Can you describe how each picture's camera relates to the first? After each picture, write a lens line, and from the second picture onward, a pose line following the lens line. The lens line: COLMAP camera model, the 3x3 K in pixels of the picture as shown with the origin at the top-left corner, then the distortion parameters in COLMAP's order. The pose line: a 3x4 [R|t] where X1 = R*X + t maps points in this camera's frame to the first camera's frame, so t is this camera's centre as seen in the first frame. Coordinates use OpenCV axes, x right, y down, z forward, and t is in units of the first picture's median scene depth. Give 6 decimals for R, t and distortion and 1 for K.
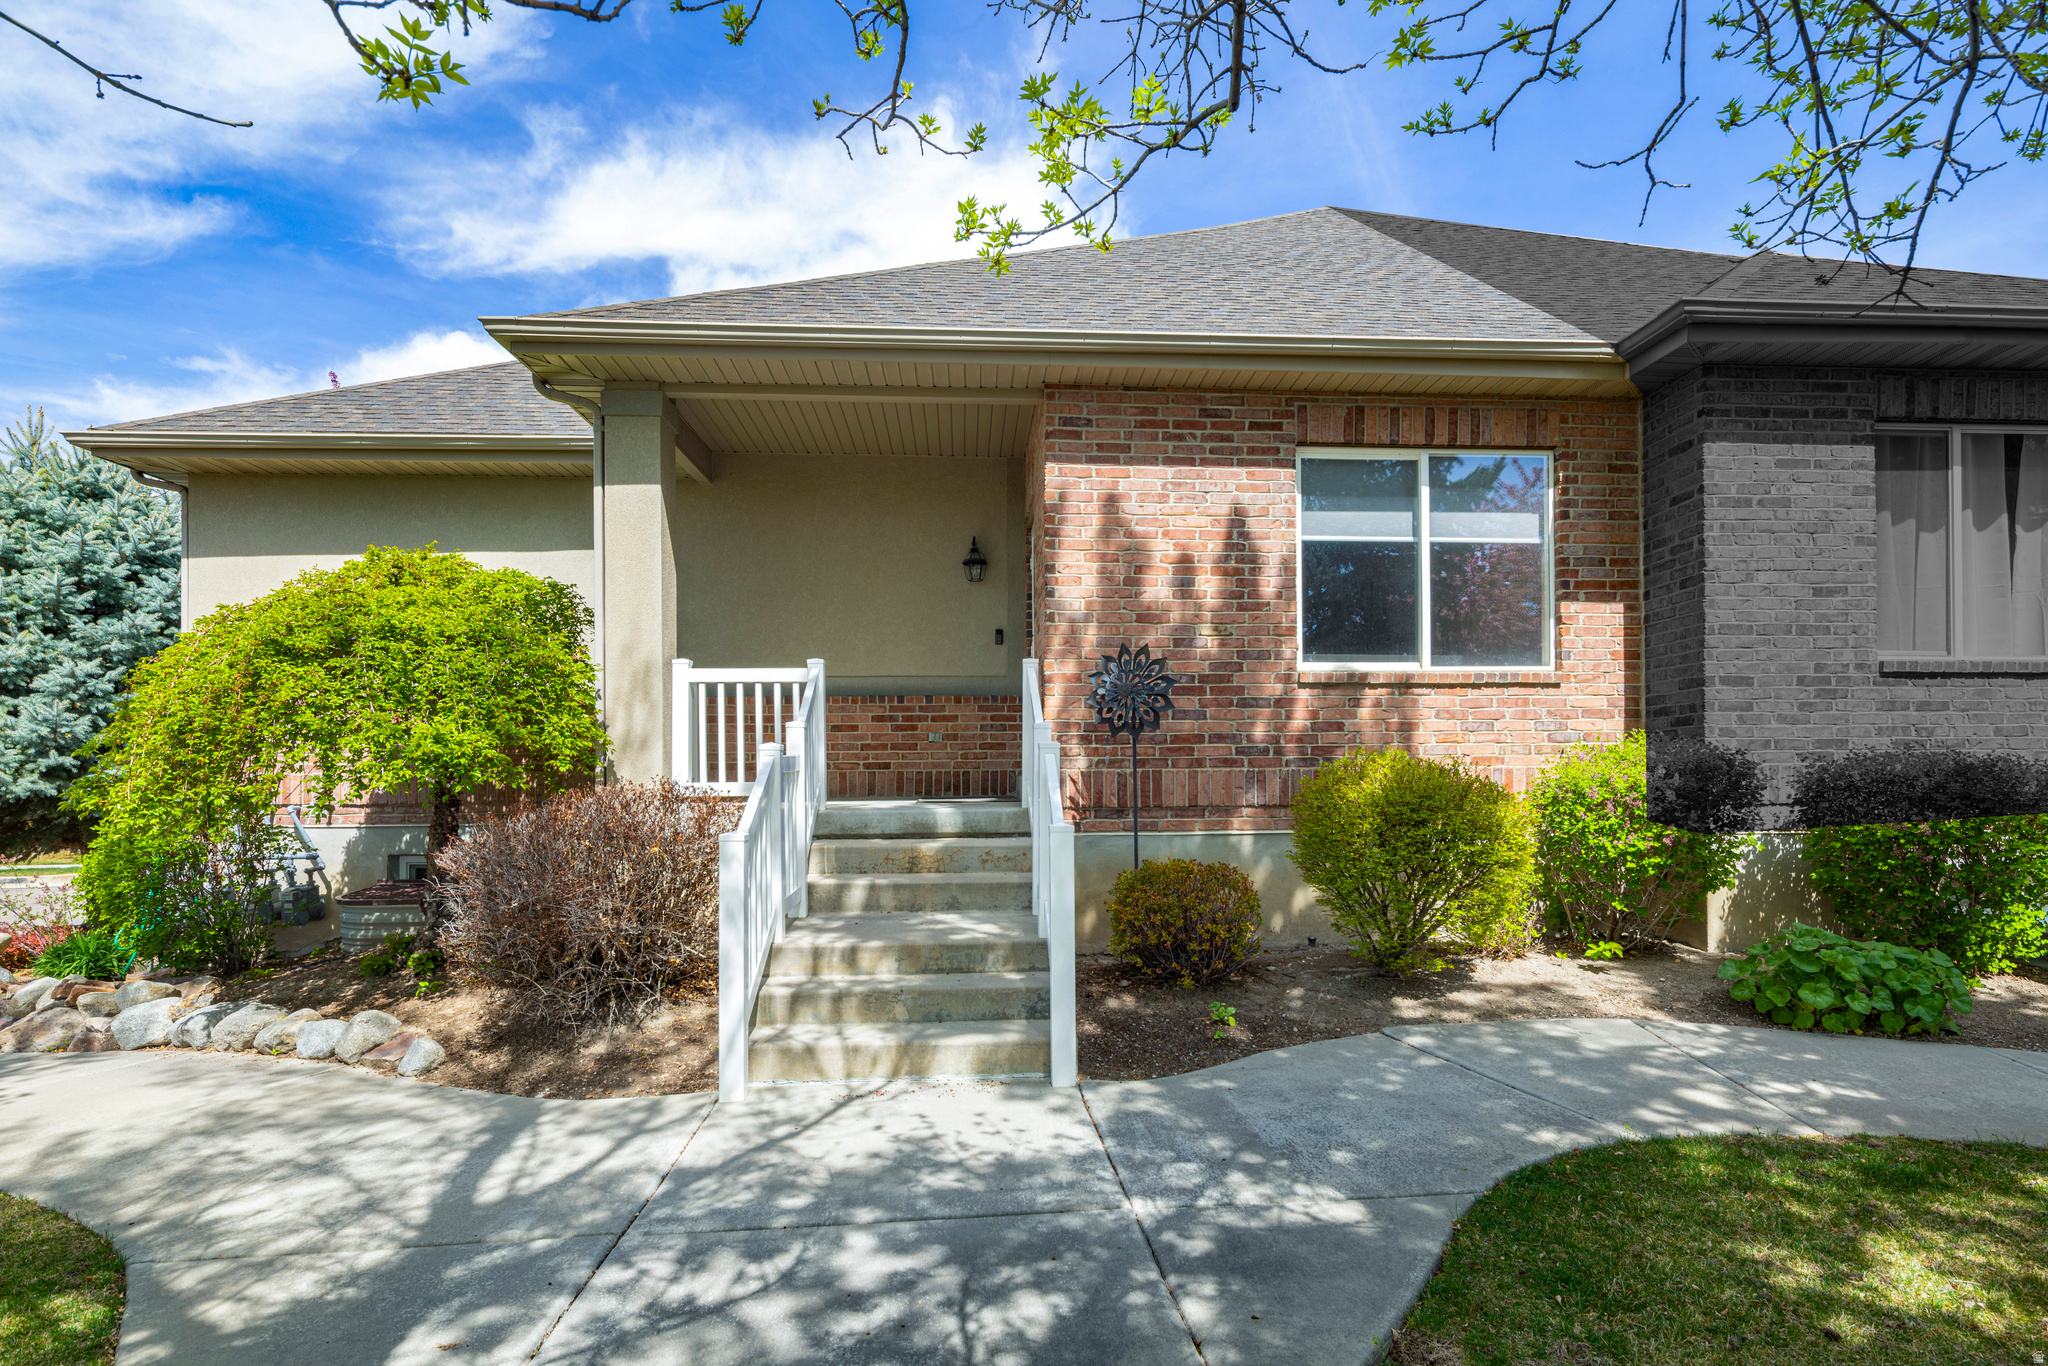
lens RADIAL K [[1004.4, 0, 1013.4], [0, 1004.4, 785.5], [0, 0, 1]] dist [0.001861, -0.000627]
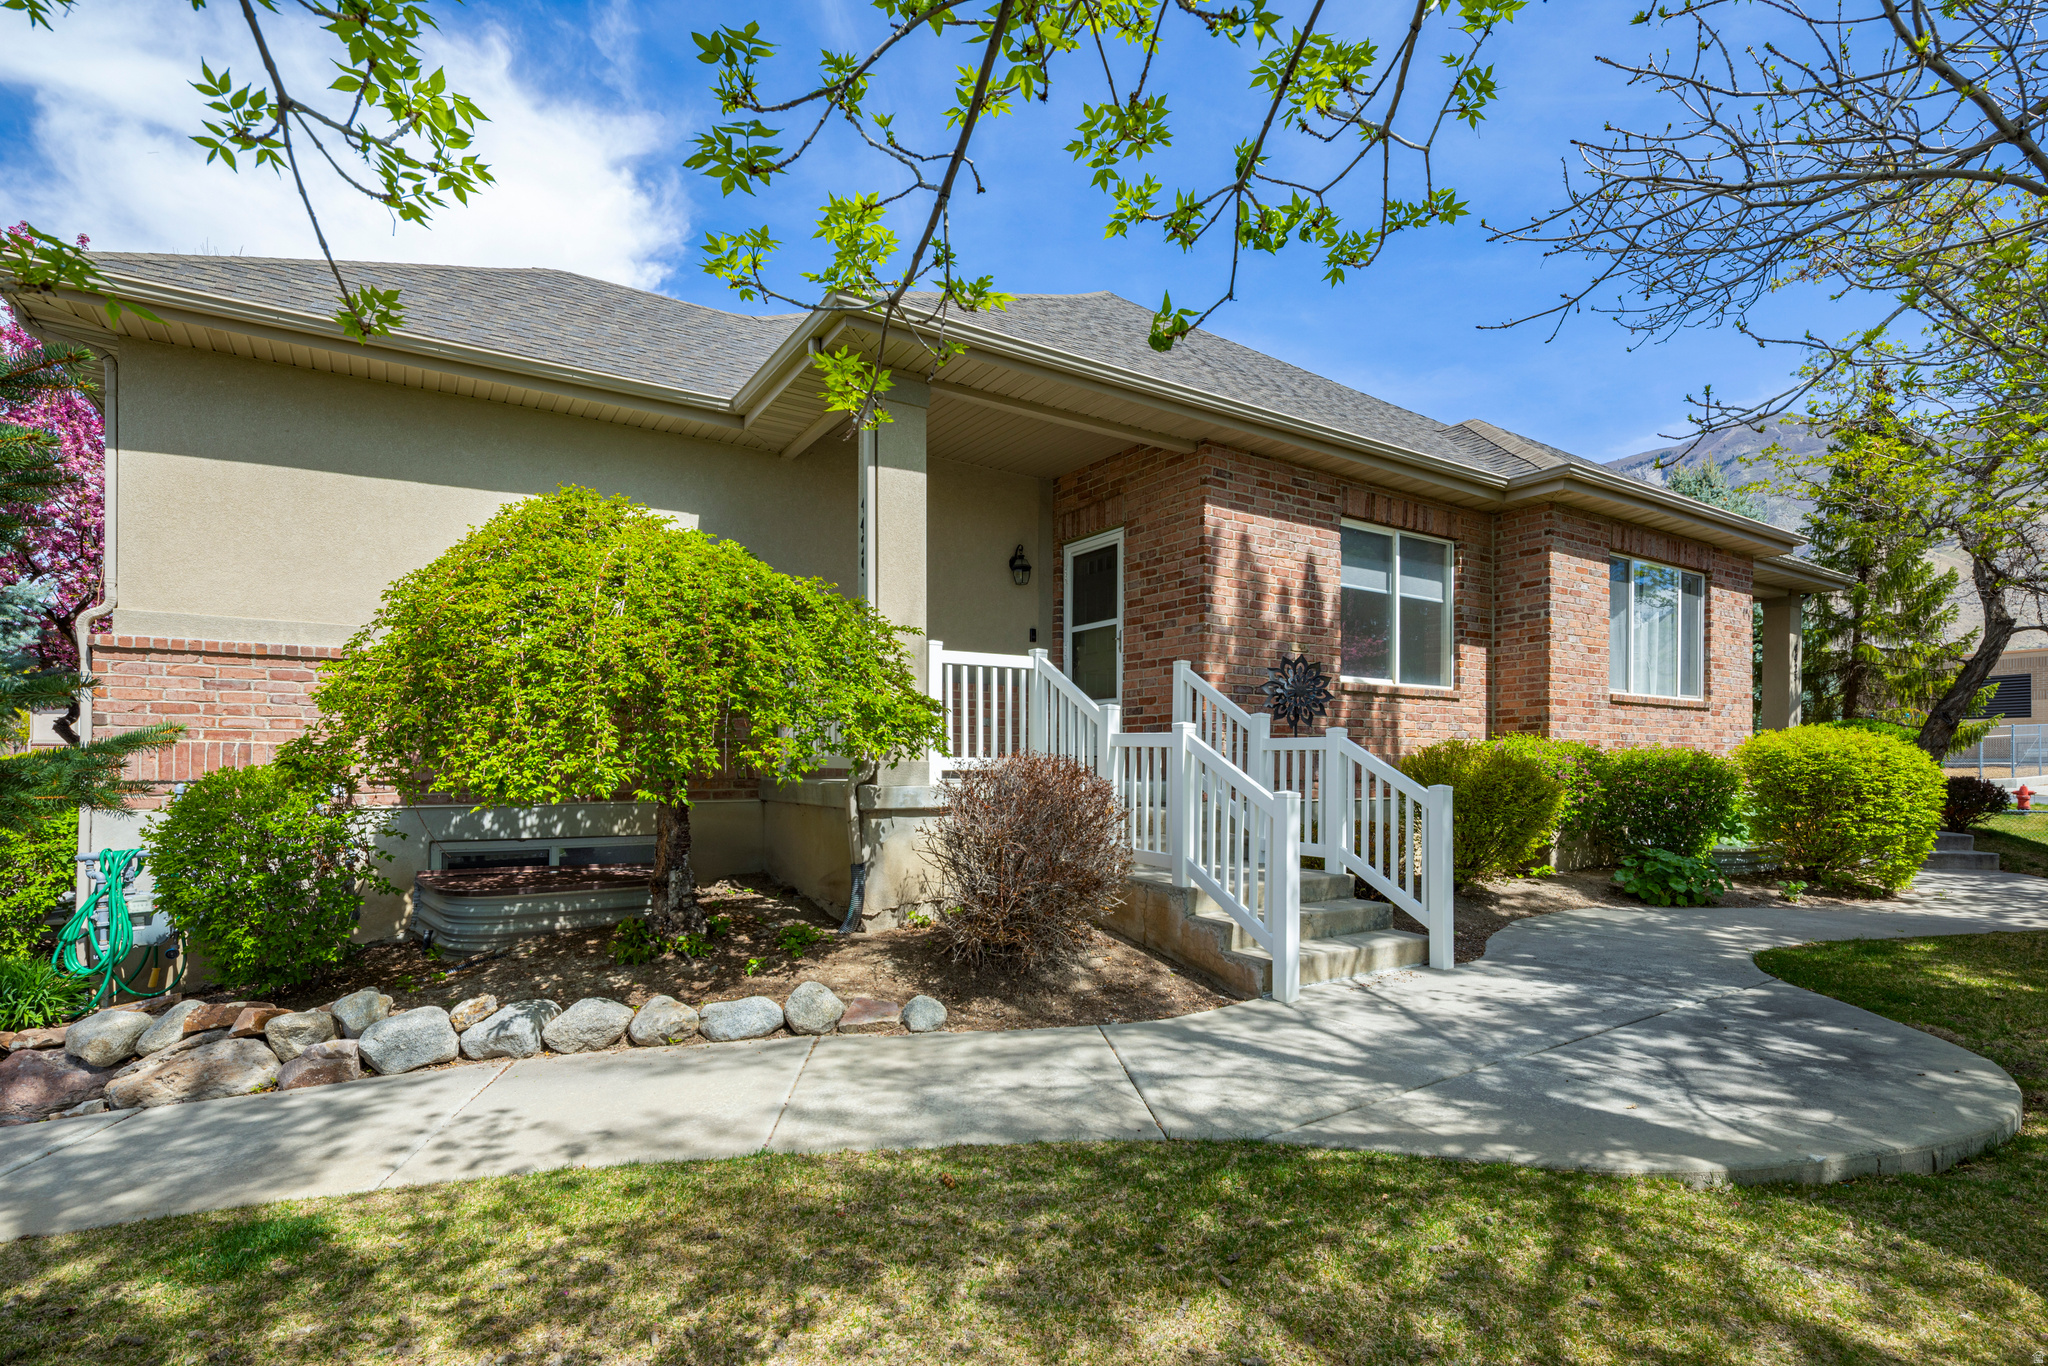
lens RADIAL K [[1004.4, 0, 974.4], [0, 1004.4, 787.5], [0, 0, 1]] dist [0.001861, -0.000627]
pose [[0.871882, -0.000180, 0.489715, -0.824419], [-0.002466, 0.999986, 0.004757, 0.024668], [-0.489709, -0.005355, 0.871869, 0.055838]]
